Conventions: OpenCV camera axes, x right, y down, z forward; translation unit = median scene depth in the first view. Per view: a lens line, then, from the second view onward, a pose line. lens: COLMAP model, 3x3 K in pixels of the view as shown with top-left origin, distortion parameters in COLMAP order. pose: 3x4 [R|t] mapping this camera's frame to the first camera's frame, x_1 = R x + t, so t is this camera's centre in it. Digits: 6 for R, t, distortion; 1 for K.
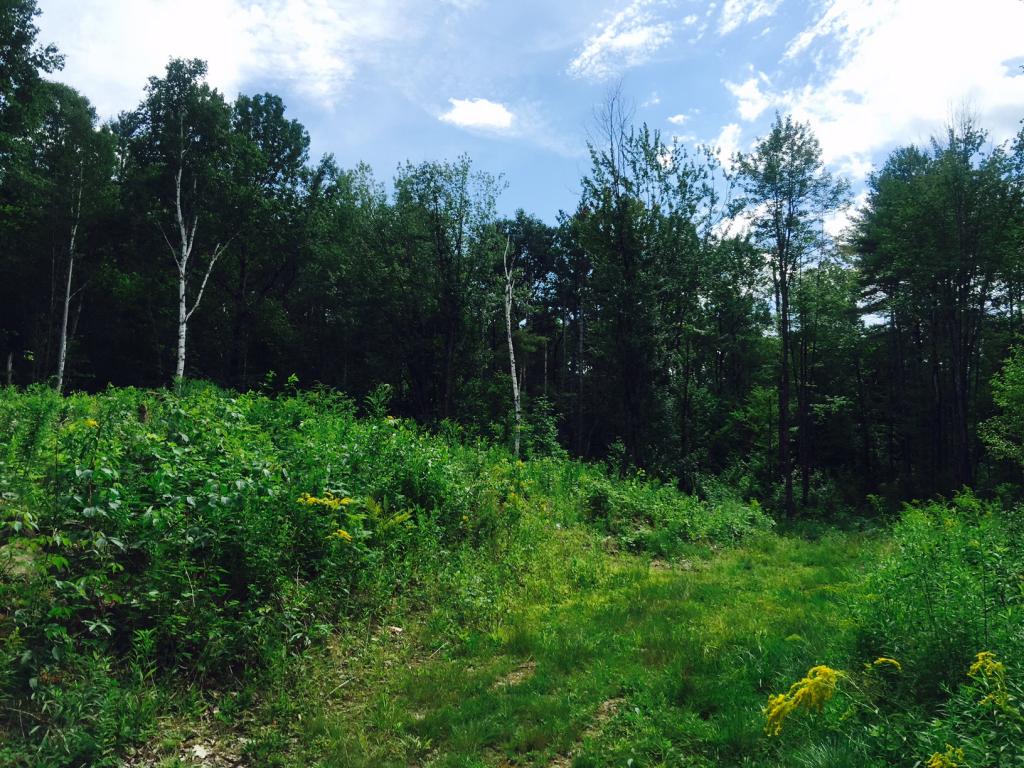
lens RADIAL K [[833.5, 0, 512.3], [0, 833.5, 398.0], [0, 0, 1]] dist [0.061934, -0.157167]
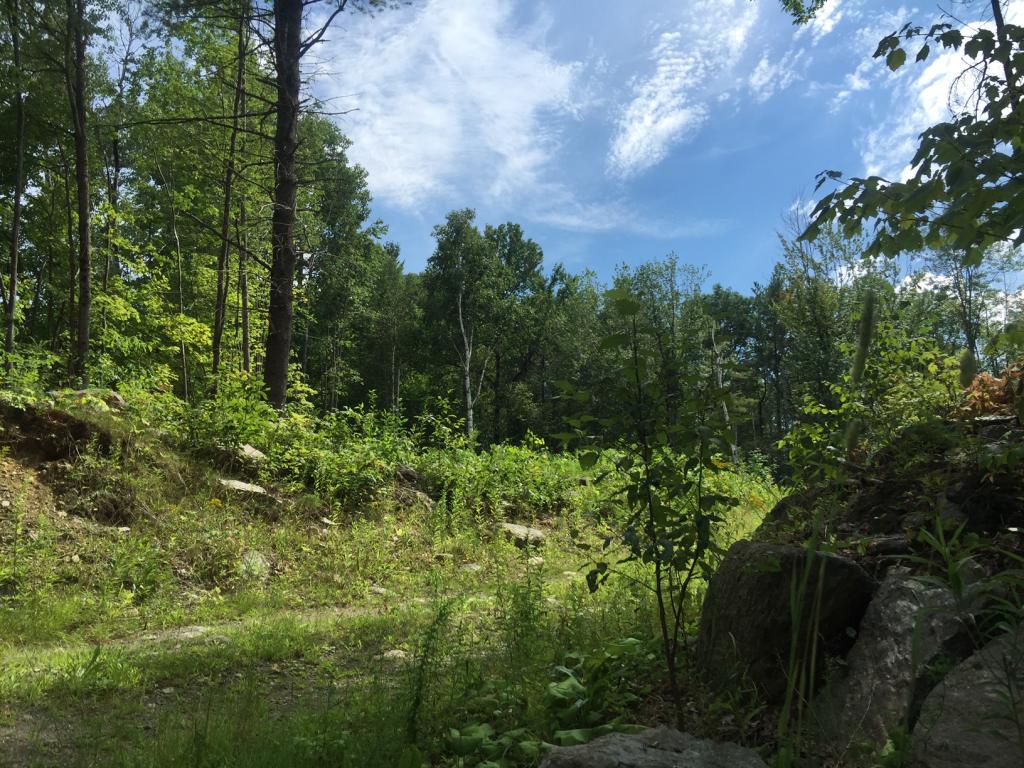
lens RADIAL K [[866.1, 0, 509.9], [0, 866.1, 368.8], [0, 0, 1]] dist [0.081899, -0.138952]
pose [[0.973578, -0.078318, -0.214503, -0.027468], [0.053964, 0.991649, -0.117136, 0.009012], [0.221885, 0.102465, 0.969674, -0.247691]]
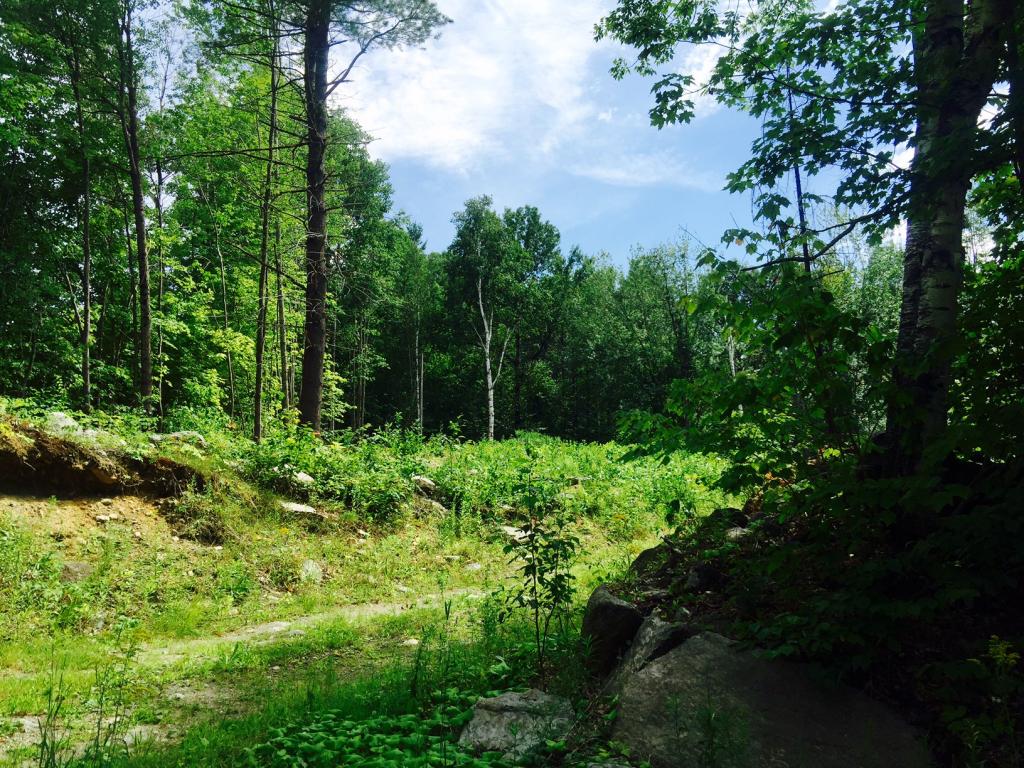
lens RADIAL K [[866.1, 0, 509.9], [0, 866.1, 368.8], [0, 0, 1]] dist [0.081899, -0.138952]
pose [[0.965932, -0.080840, -0.245848, -0.005991], [0.063018, 0.994839, -0.079528, -0.005435], [0.251008, 0.061326, 0.966040, -0.296984]]
